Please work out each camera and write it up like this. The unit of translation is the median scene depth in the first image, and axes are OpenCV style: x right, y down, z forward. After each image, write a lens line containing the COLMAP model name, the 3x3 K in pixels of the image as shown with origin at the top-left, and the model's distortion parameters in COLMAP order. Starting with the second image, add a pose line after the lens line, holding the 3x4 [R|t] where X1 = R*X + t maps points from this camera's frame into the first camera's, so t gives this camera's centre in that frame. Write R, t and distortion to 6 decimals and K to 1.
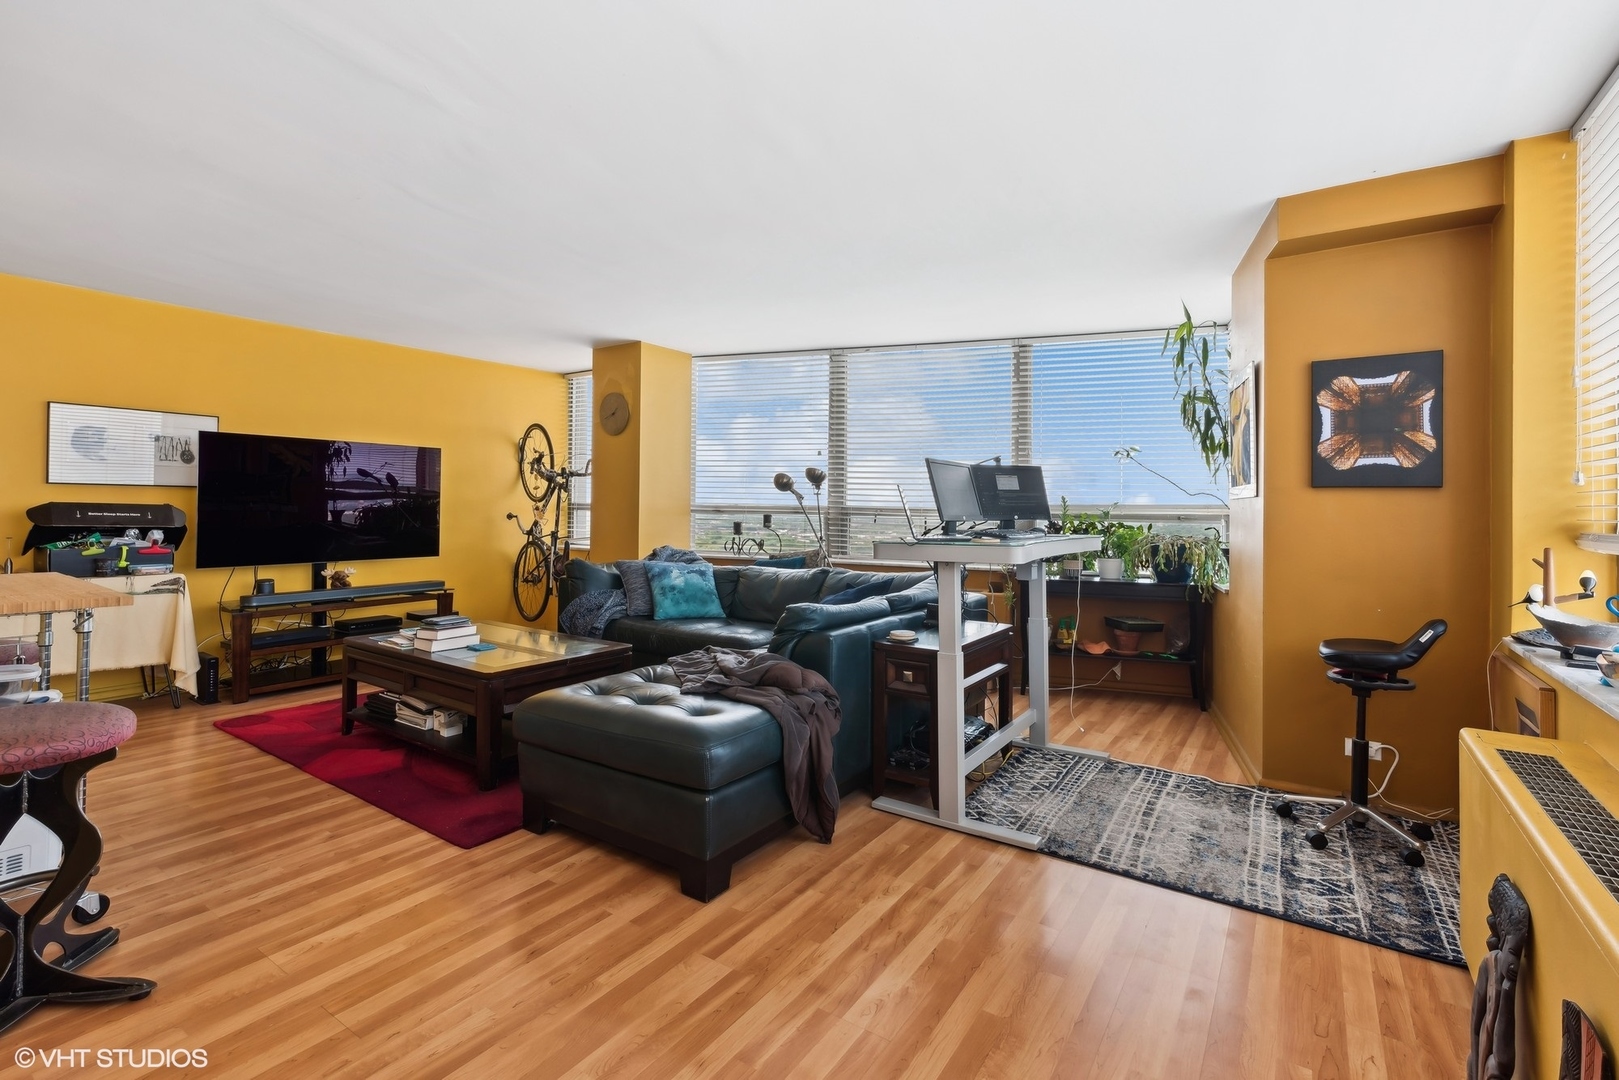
lens RADIAL K [[713.1, 0, 821.1], [0, 713.1, 511.4], [0, 0, 1]] dist [0.001199, -0.000217]
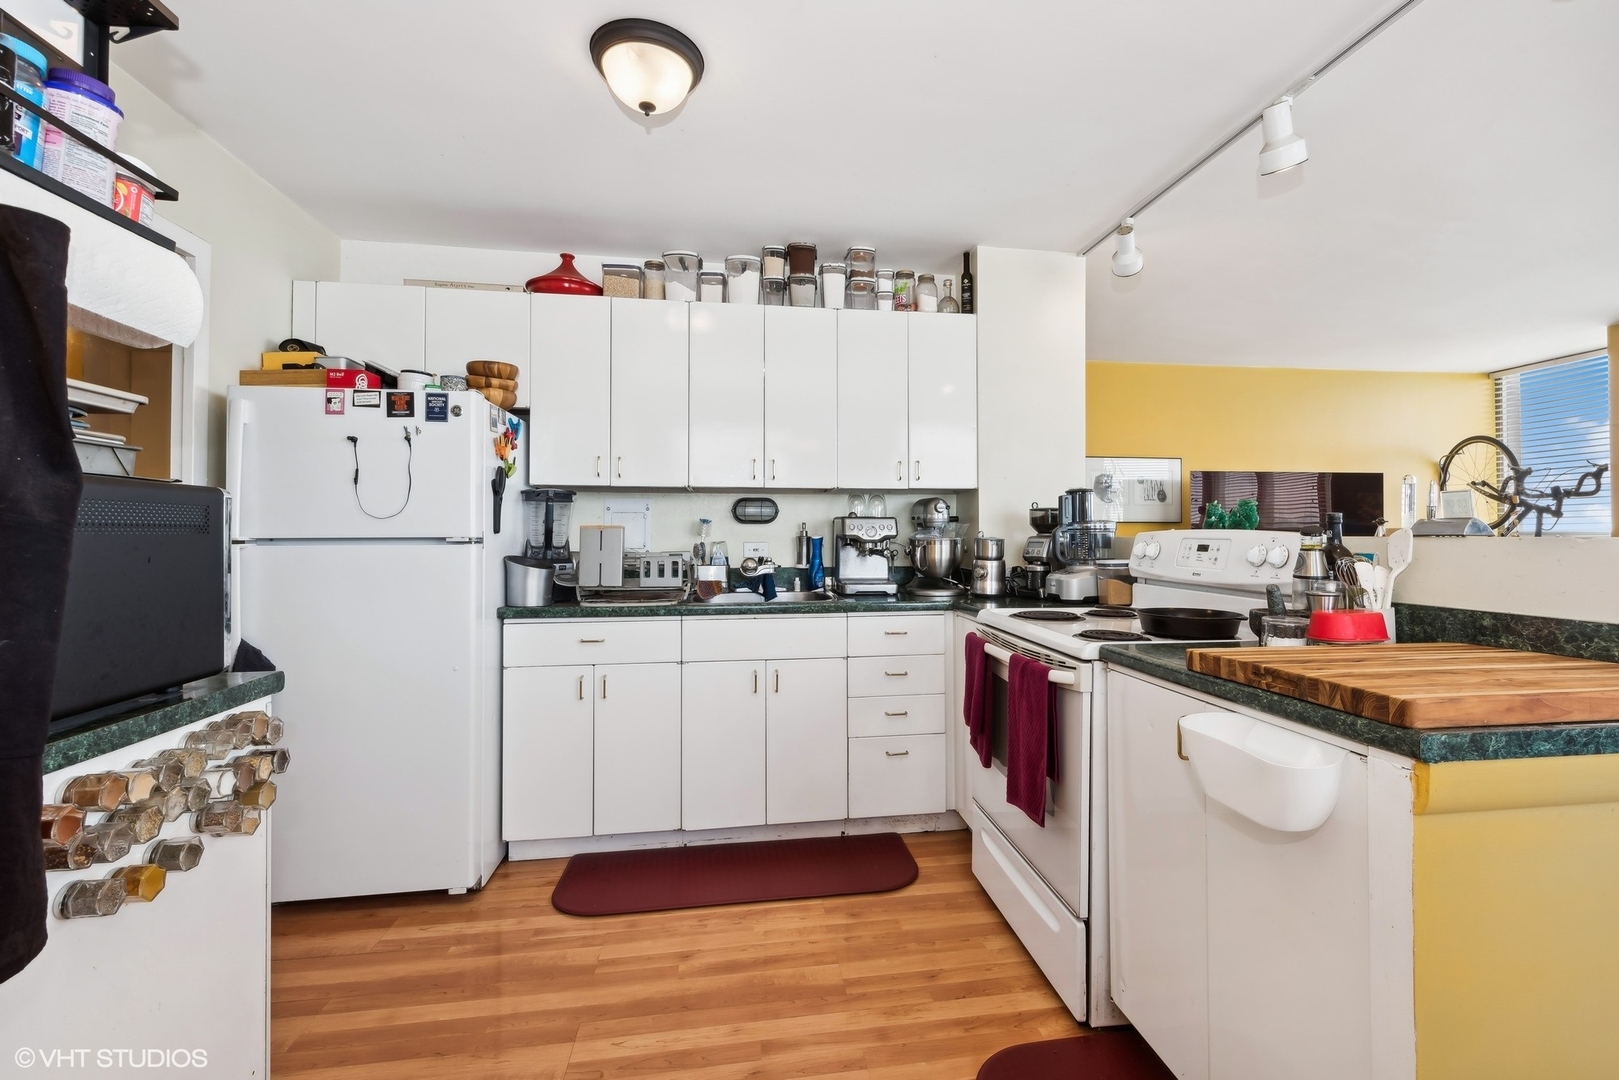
lens RADIAL K [[713.1, 0, 858.1], [0, 713.1, 521.9], [0, 0, 1]] dist [0.001199, -0.000217]
pose [[0.685532, -0.029523, -0.727444, -0.648958], [0.007703, 0.999416, -0.033303, -0.003803], [0.728002, 0.017227, 0.685359, -0.194065]]
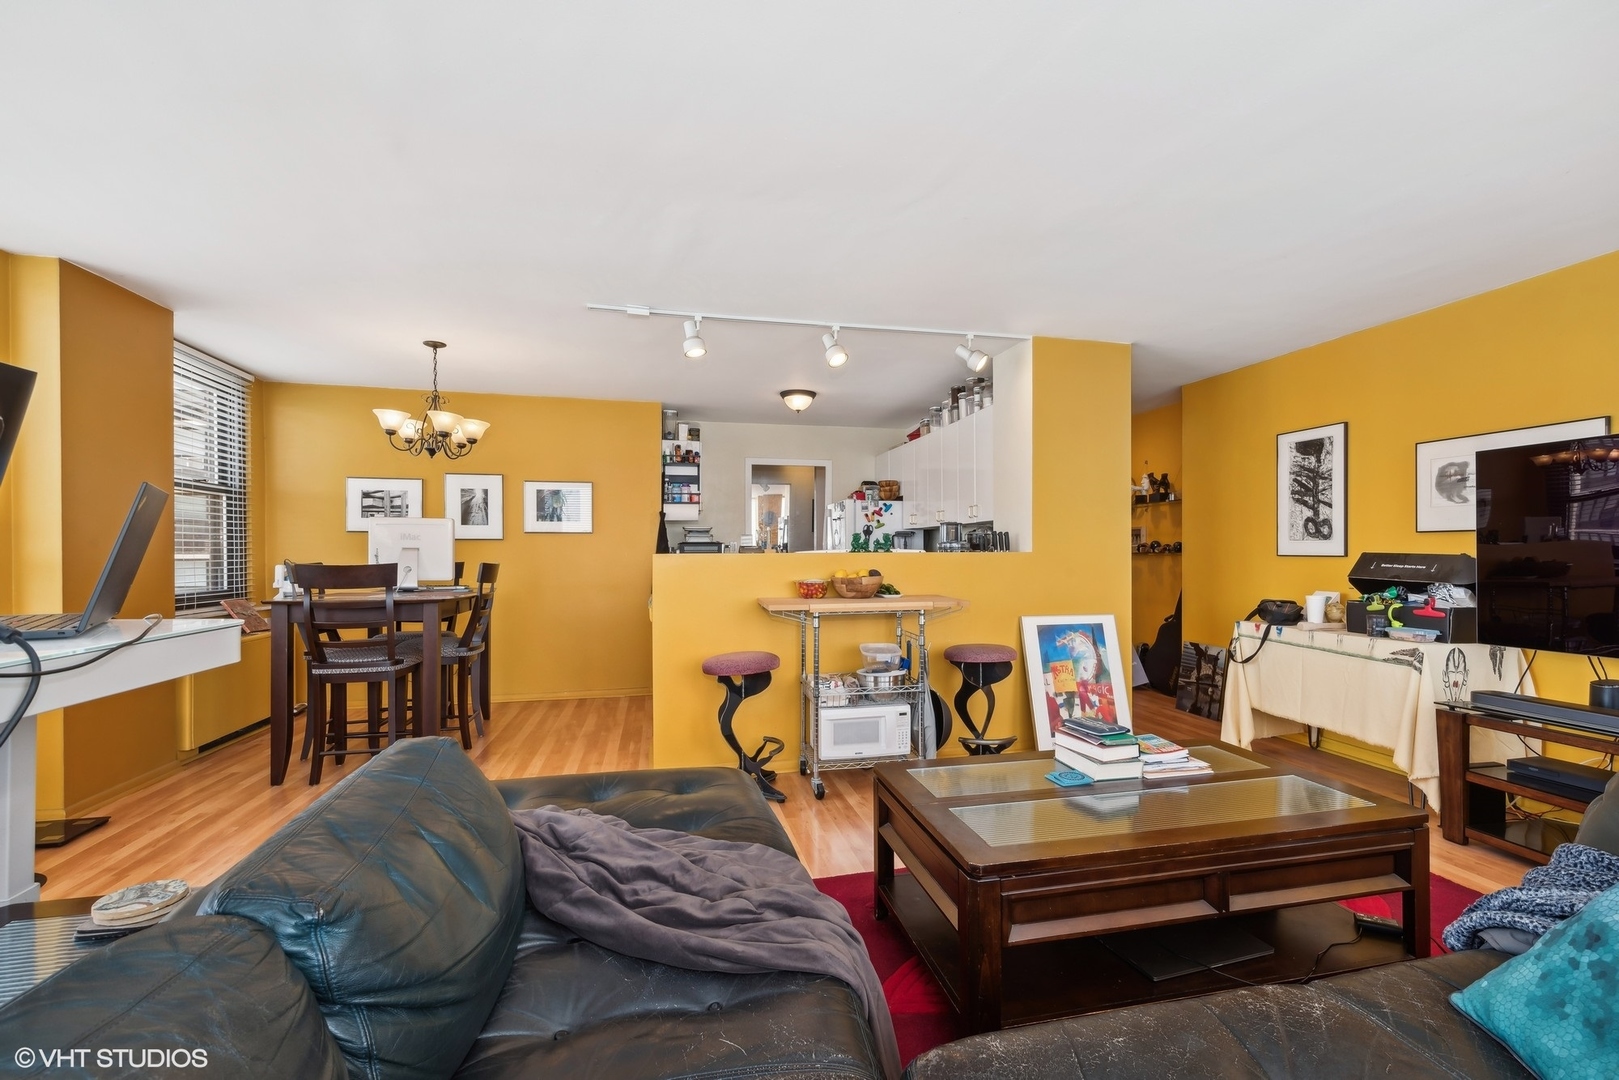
lens RADIAL K [[713.1, 0, 826.4], [0, 713.1, 552.9], [0, 0, 1]] dist [0.001199, -0.000217]
pose [[-0.678069, -0.011873, -0.734902, 0.155459], [-0.009964, 0.999926, -0.006960, 0.001569], [0.734931, 0.002603, -0.678137, 1.517609]]
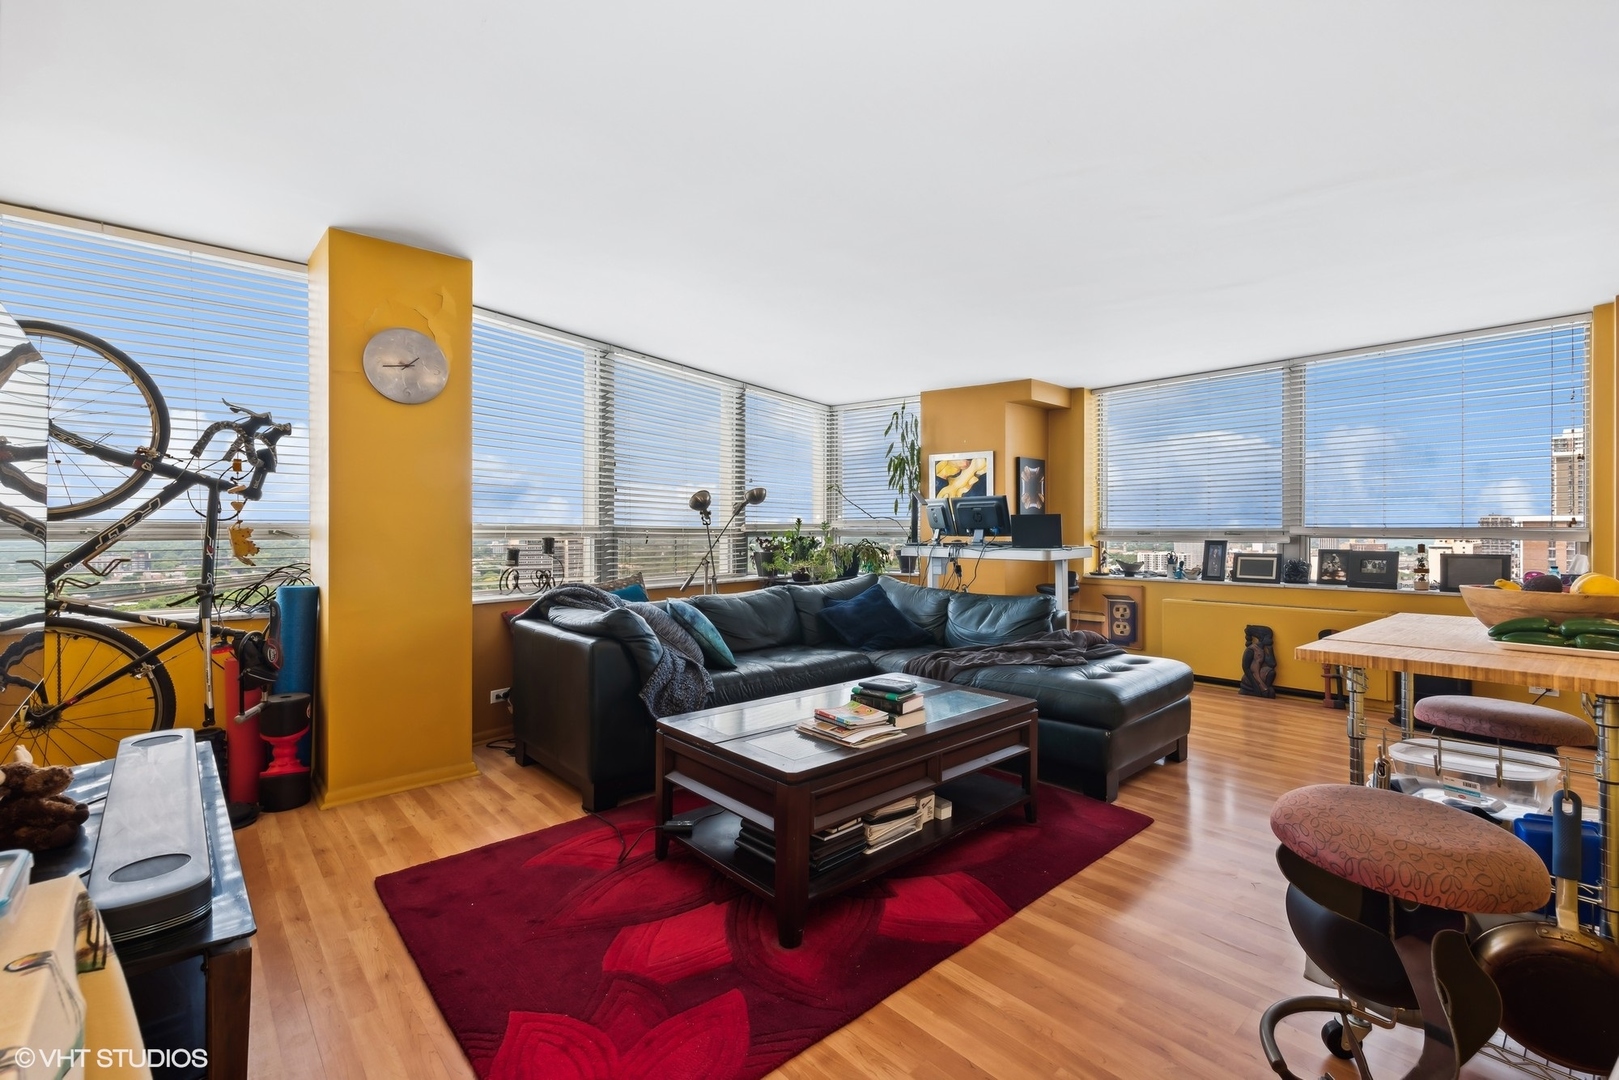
lens RADIAL K [[713.1, 0, 826.6], [0, 713.1, 534.1], [0, 0, 1]] dist [0.001199, -0.000217]
pose [[0.237030, -0.015606, 0.971377, -1.510993], [0.006847, 0.999873, 0.014393, -0.016131], [-0.971478, 0.003240, 0.237107, 1.068481]]
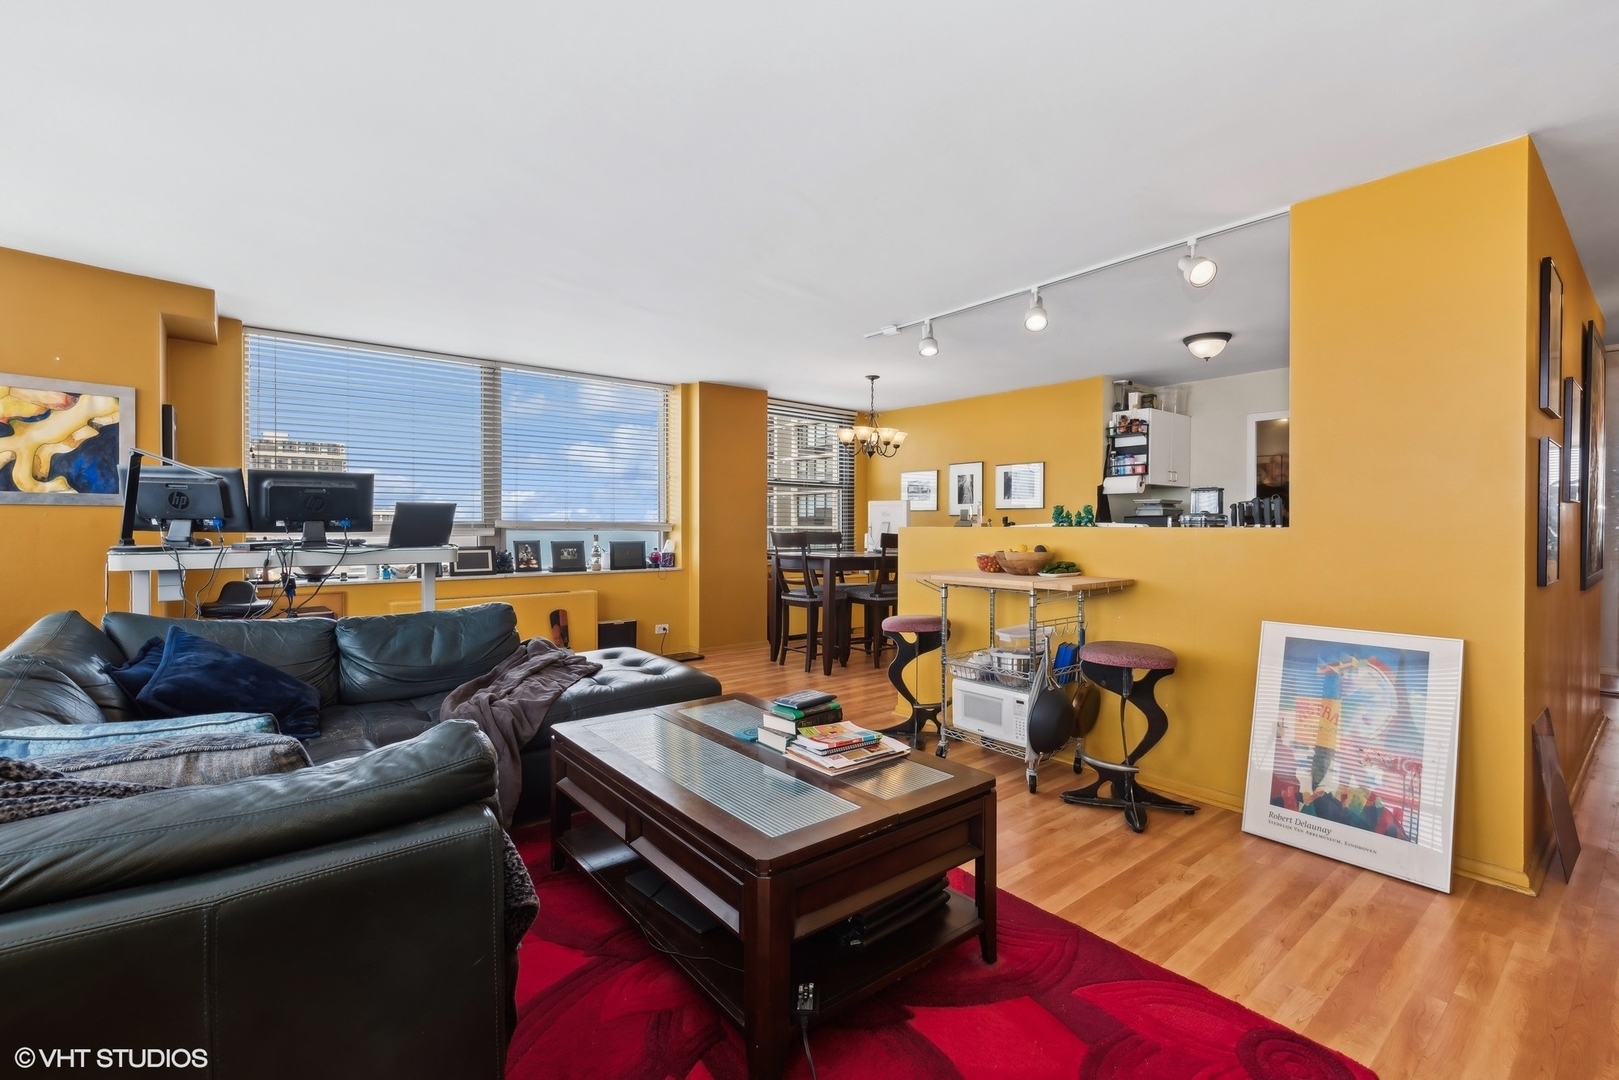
lens RADIAL K [[713.1, 0, 837.9], [0, 713.1, 529.5], [0, 0, 1]] dist [0.001199, -0.000217]
pose [[-0.960018, -0.019044, 0.279289, -0.890460], [-0.015958, 0.999784, 0.013320, -0.016044], [-0.279483, 0.008331, -0.960115, 1.955431]]
